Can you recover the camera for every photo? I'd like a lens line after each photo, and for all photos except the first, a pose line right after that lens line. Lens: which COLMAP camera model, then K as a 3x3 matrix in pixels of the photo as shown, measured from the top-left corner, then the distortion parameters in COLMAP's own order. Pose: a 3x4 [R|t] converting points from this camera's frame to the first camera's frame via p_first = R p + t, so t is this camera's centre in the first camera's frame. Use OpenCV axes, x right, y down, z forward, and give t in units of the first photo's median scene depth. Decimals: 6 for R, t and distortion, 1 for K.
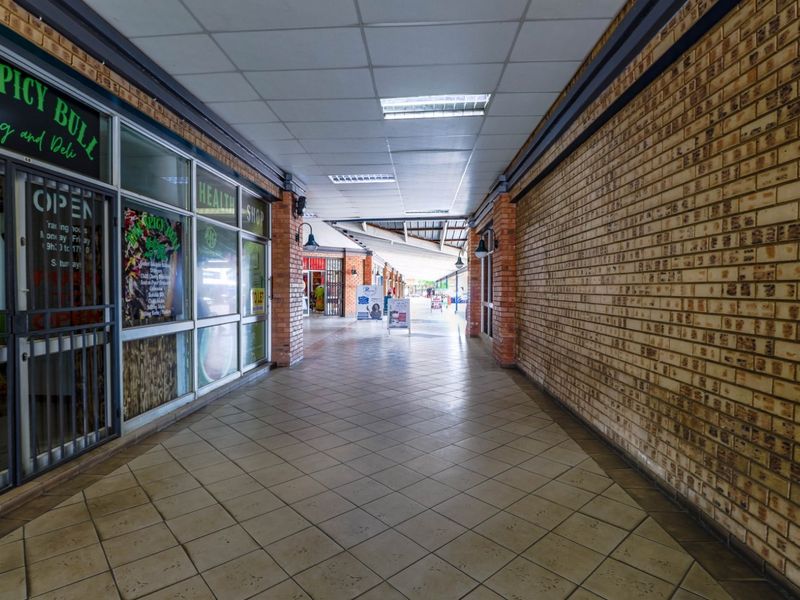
lens RADIAL K [[428.8, 0, 401.4], [0, 428.8, 294.2], [0, 0, 1]] dist [-0.000238, -0.011616]
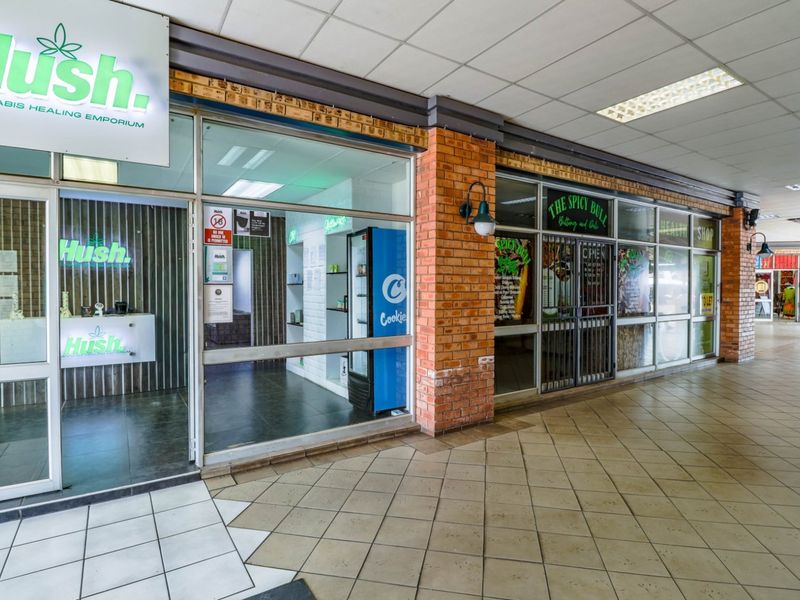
lens RADIAL K [[428.8, 0, 401.4], [0, 428.8, 294.2], [0, 0, 1]] dist [-0.000238, -0.011616]
pose [[0.586512, 0.012164, -0.809849, 0.147426], [-0.009807, 0.999921, 0.007917, -0.013681], [0.809881, 0.003298, 0.586585, -0.438931]]
